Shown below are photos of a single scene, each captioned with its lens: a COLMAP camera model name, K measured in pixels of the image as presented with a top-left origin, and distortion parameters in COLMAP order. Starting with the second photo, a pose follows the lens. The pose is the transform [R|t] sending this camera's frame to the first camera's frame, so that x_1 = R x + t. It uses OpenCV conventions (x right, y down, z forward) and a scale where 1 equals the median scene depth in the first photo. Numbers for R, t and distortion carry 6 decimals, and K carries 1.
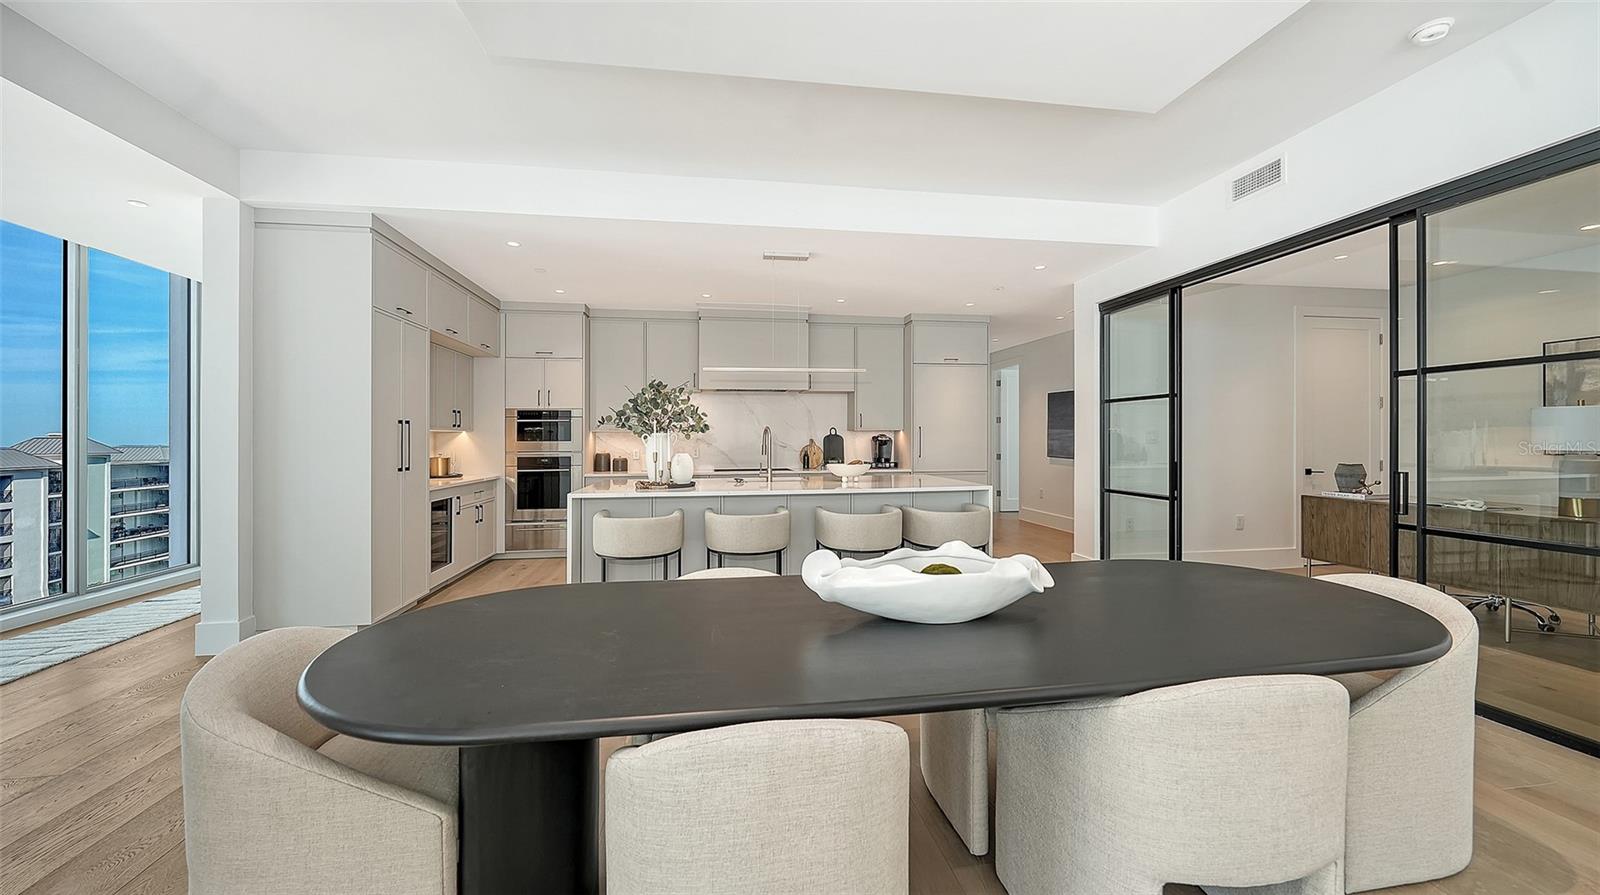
lens RADIAL K [[575.1, 0, 785.7], [0, 575.1, 433.6], [0, 0, 1]] dist [-0.000050, -0.000039]
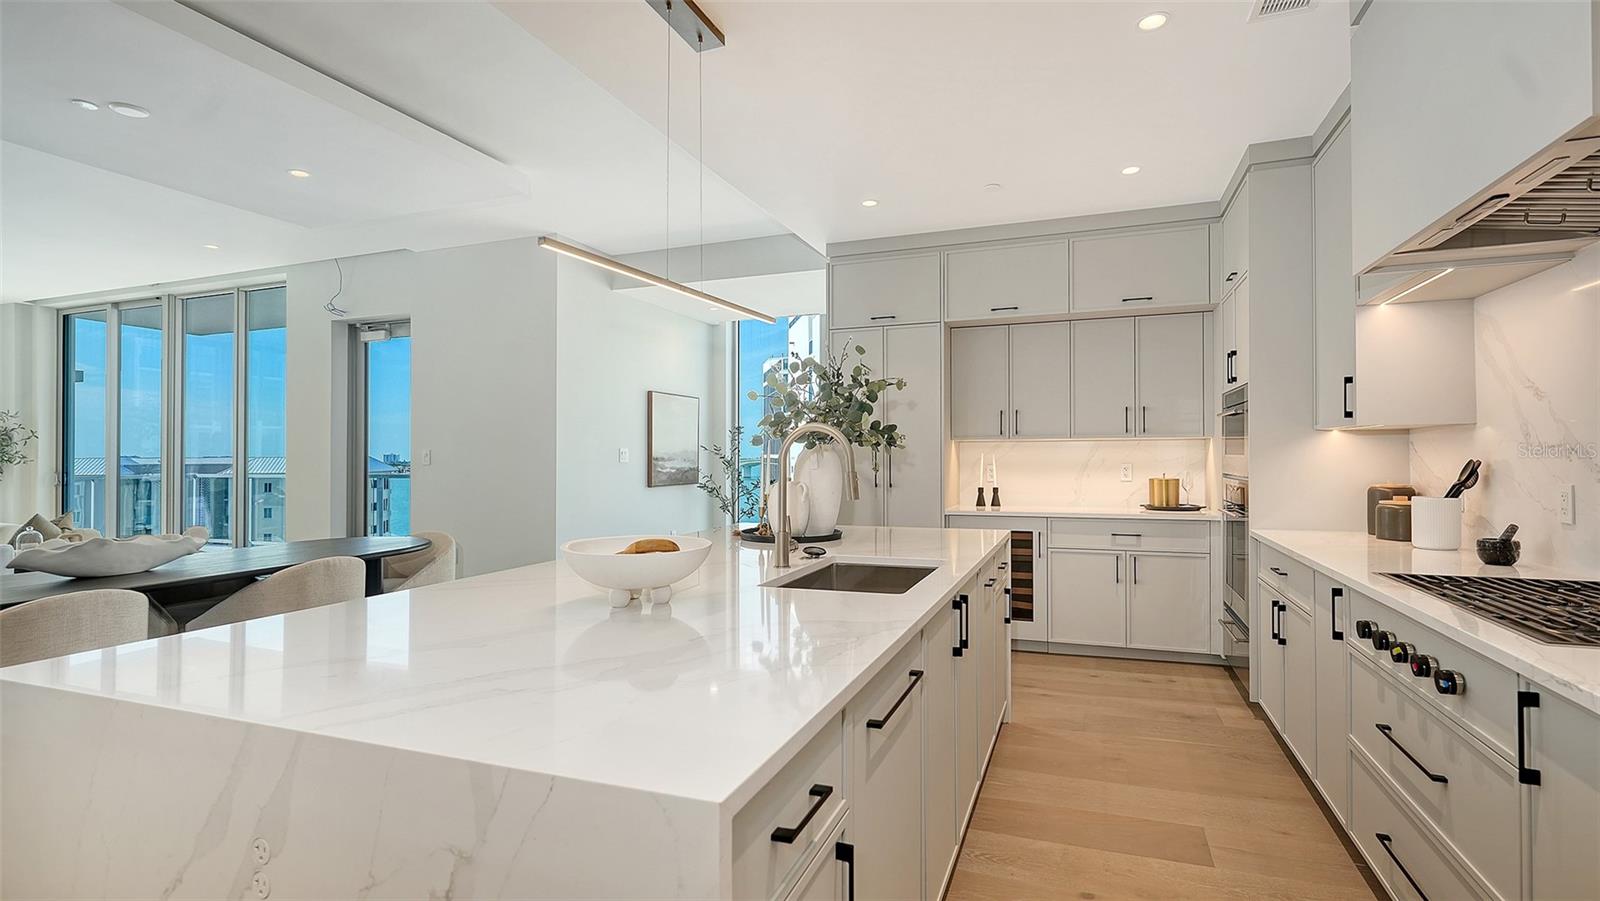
lens RADIAL K [[758.0, 0, 800.0], [0, 758.0, 450.5], [0, 0, 1]] dist [0.003008, 0.000495]
pose [[-0.479811, 0.003289, -0.877366, 0.345734], [0.019596, 0.999784, -0.006969, 0.007415], [0.877153, -0.020537, -0.479771, 1.030475]]
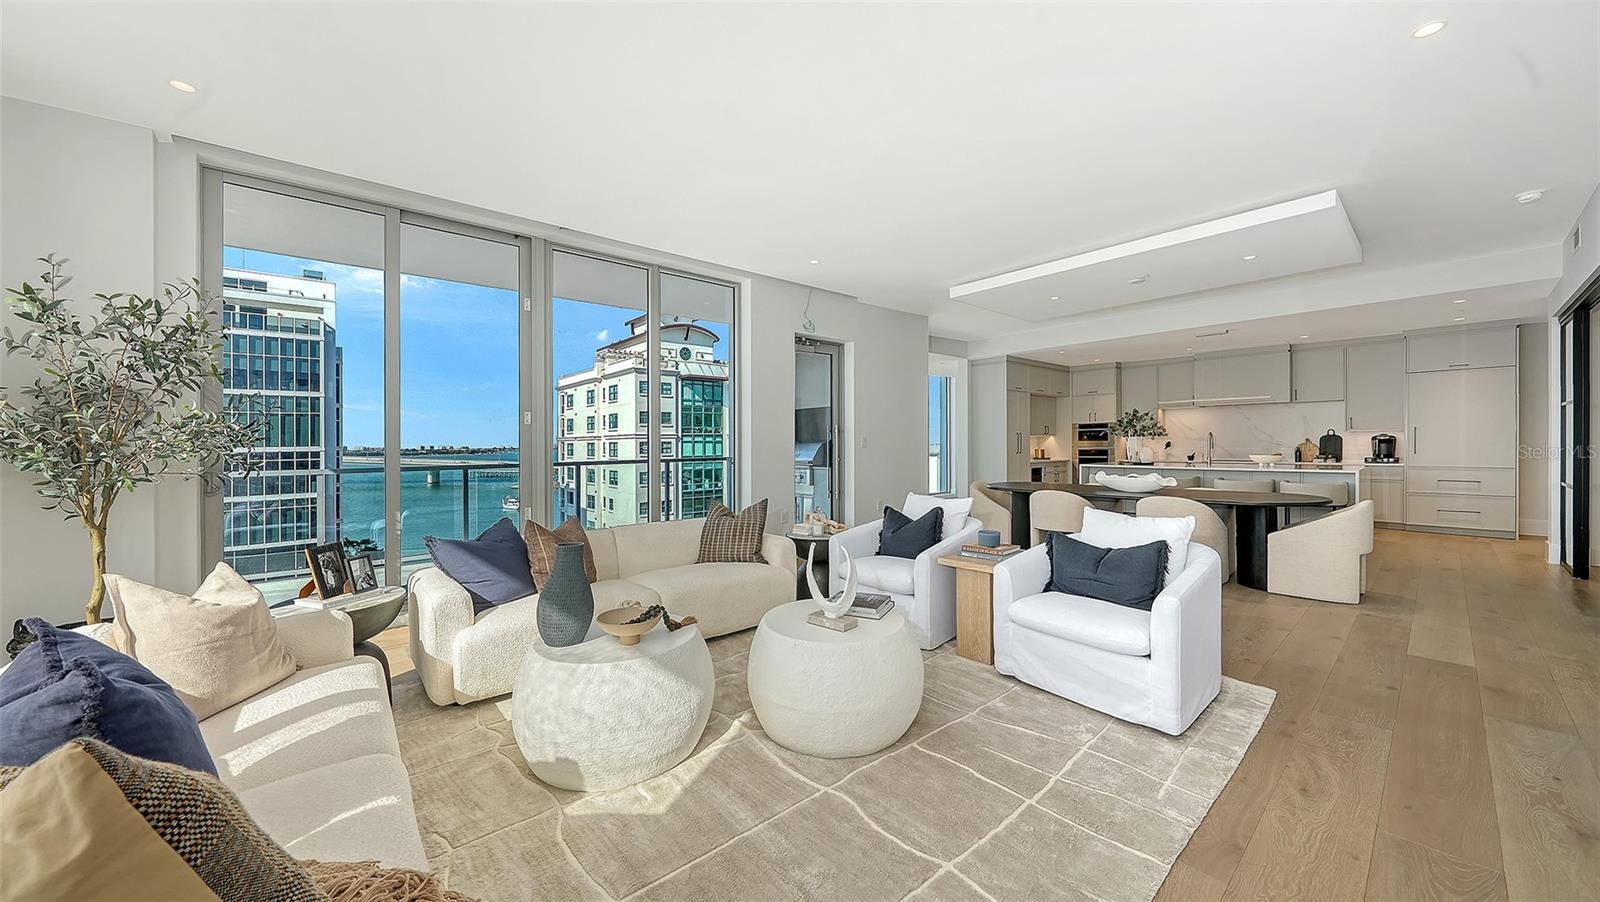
lens RADIAL K [[554.7, 0, 805.7], [0, 554.7, 442.1], [0, 0, 1]] dist [0.001028, -0.000116]
pose [[0.531808, -0.001776, -0.846863, 0.606166], [0.016595, 0.999828, 0.008324, -0.013309], [0.846702, -0.018480, 0.531746, -0.729711]]
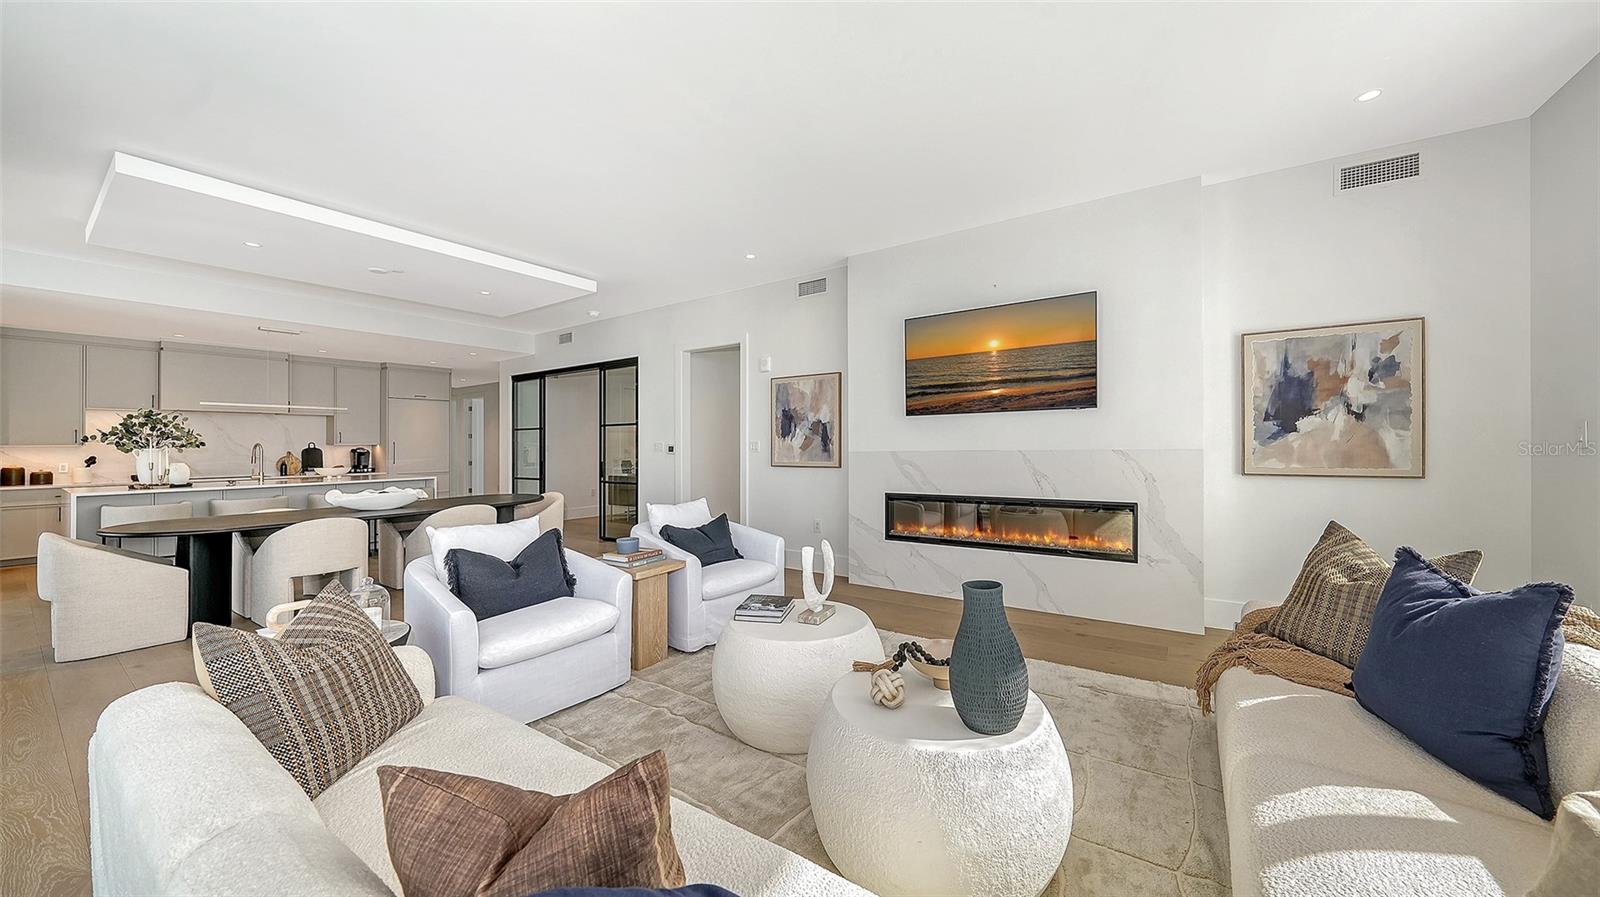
lens RADIAL K [[559.7, 0, 803.4], [0, 559.7, 448.3], [0, 0, 1]] dist [0.000065, -0.000183]
pose [[0.671828, -0.004805, 0.740692, -0.128783], [-0.000557, 0.999975, 0.006993, -0.008385], [-0.740707, -0.005110, 0.671808, -0.788853]]
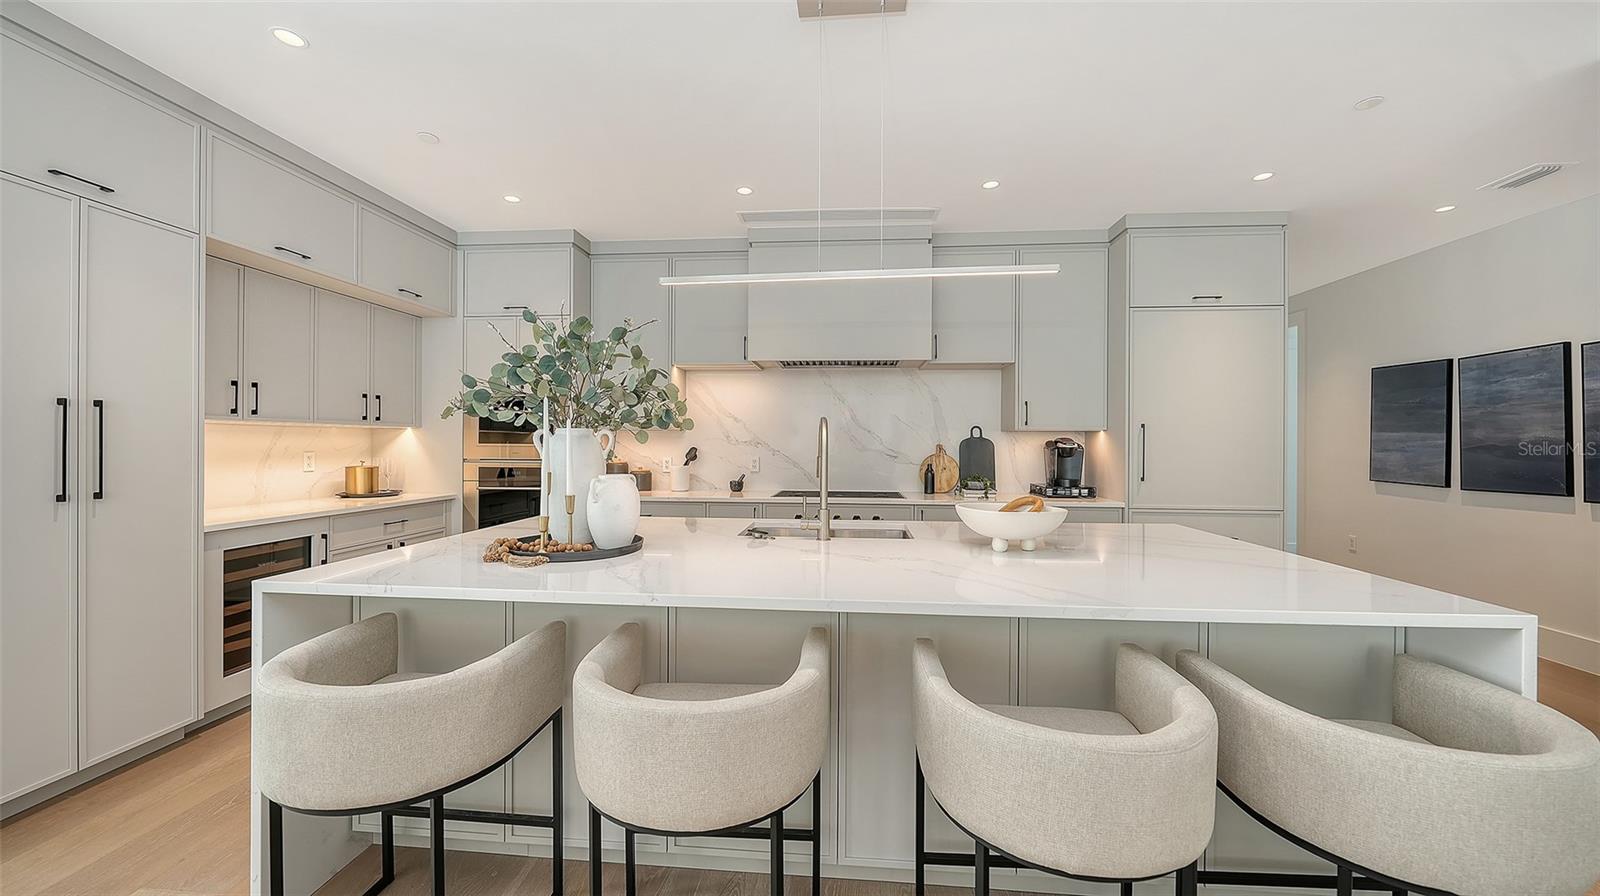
lens RADIAL K [[571.6, 0, 801.5], [0, 571.6, 450.3], [0, 0, 1]] dist [-0.008333, 0.000101]
pose [[0.974420, 0.013543, -0.224325, 0.046911], [-0.008648, 0.999703, 0.022792, 0.003541], [0.224568, -0.020269, 0.974248, 0.458524]]
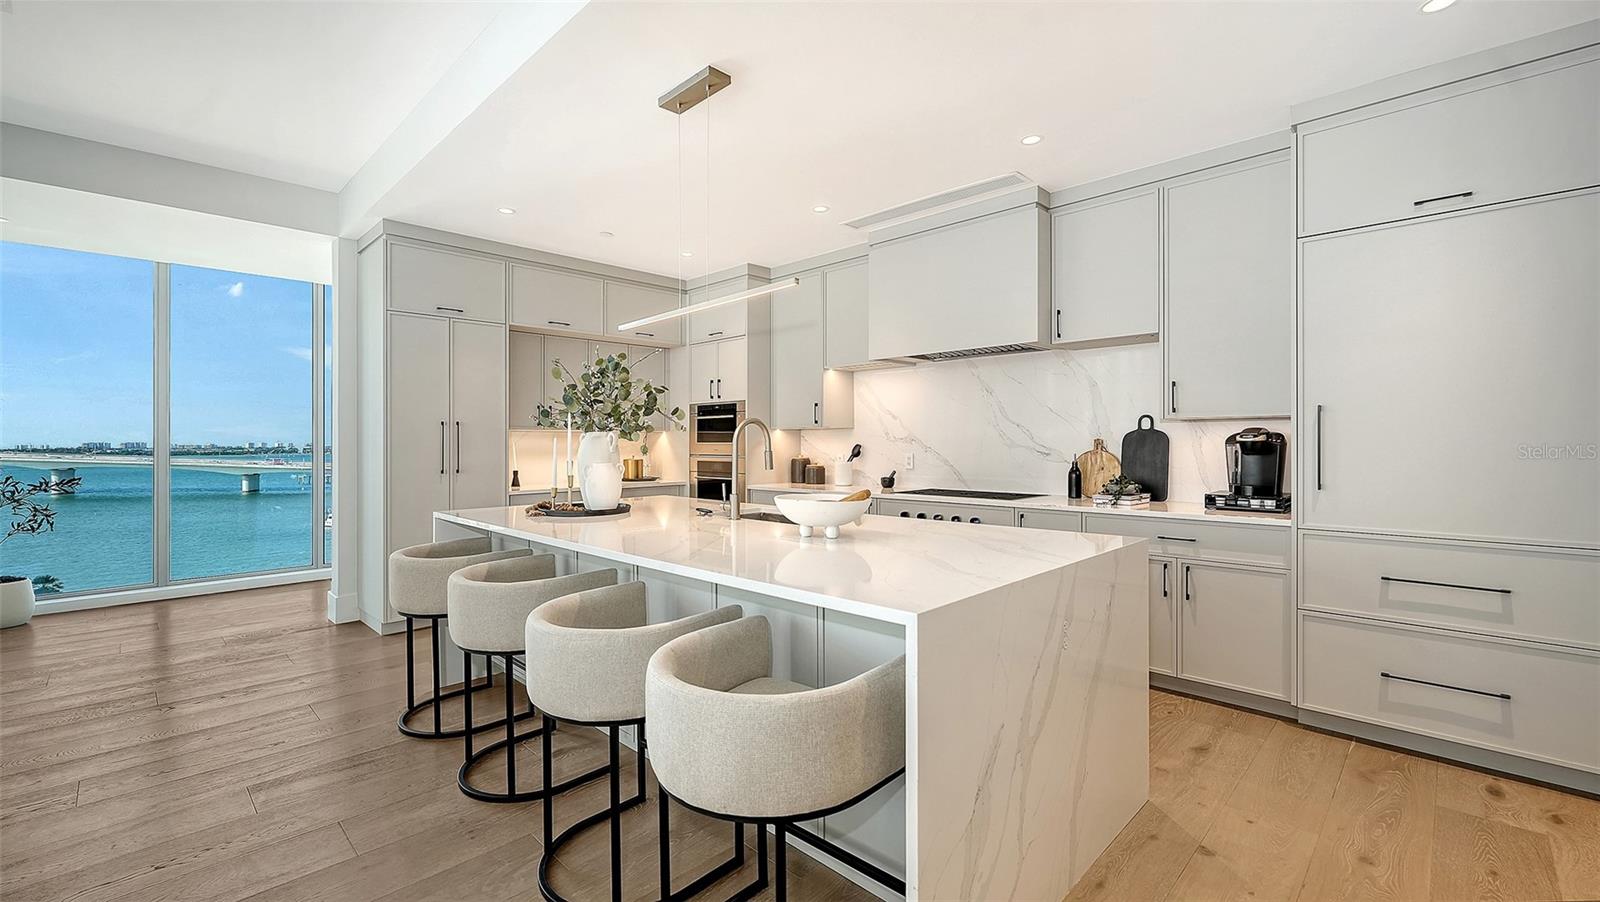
lens RADIAL K [[671.3, 0, 805.7], [0, 671.3, 441.4], [0, 0, 1]] dist [0.001158, -0.000309]
pose [[0.611186, 0.002320, -0.791484, 0.427962], [0.009370, 0.999904, 0.010166, 0.003705], [0.791432, -0.013629, 0.611106, 0.542389]]
